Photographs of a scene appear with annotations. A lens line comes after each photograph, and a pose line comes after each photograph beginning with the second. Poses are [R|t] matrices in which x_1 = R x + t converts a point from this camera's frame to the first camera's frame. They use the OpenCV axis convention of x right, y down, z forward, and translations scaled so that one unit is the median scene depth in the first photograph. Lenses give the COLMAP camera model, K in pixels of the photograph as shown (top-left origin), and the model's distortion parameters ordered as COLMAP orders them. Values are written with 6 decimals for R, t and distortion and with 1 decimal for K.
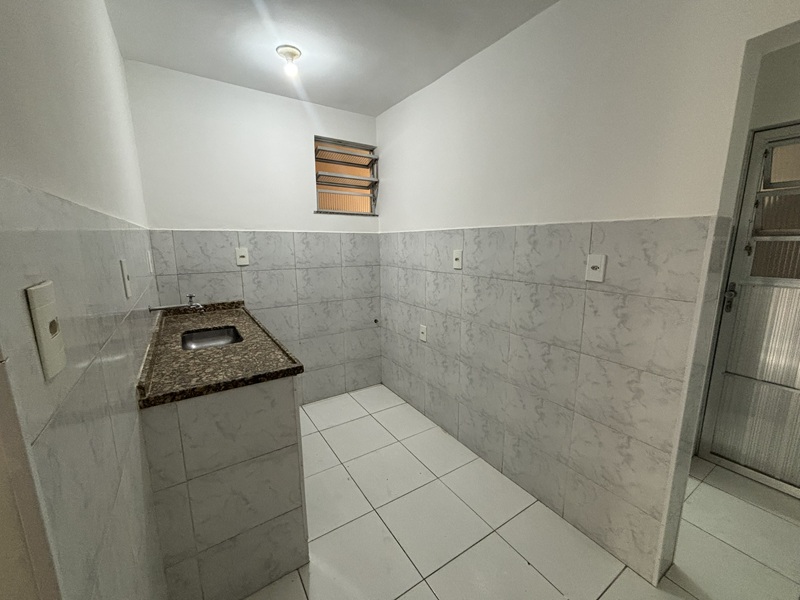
lens RADIAL K [[325.5, 0, 400.2], [0, 325.5, 301.0], [0, 0, 1]] dist [0.003111, -0.001020]
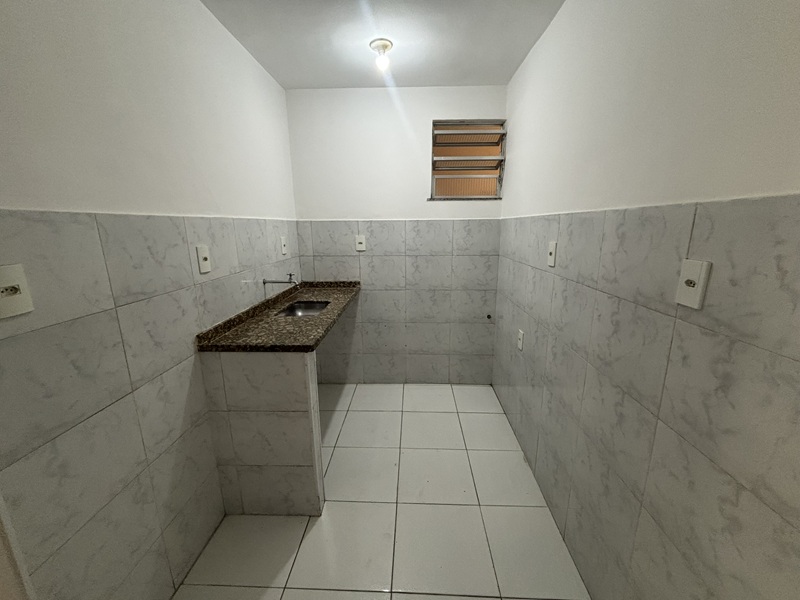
lens RADIAL K [[325.5, 0, 397.6], [0, 325.5, 300.3], [0, 0, 1]] dist [0.003111, -0.001020]
pose [[0.813266, 0.125719, -0.568149, 0.341274], [-0.098431, 0.992034, 0.078618, -0.044643], [0.573507, -0.008014, 0.819161, 0.155664]]
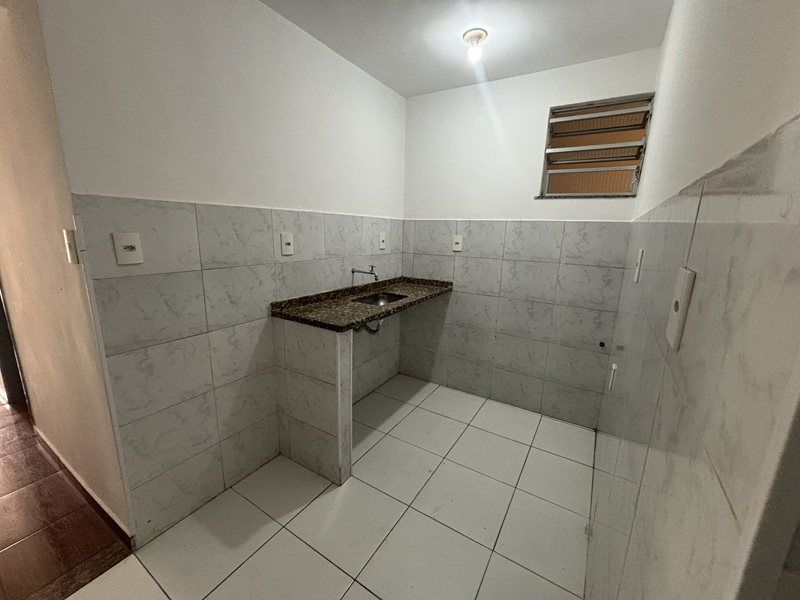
lens RADIAL K [[325.5, 0, 394.8], [0, 325.5, 299.5], [0, 0, 1]] dist [0.003111, -0.001020]
pose [[0.422297, 0.204543, -0.883078, 0.521289], [-0.191987, 0.972289, 0.133396, -0.064327], [0.885893, 0.113207, 0.449865, 0.375032]]
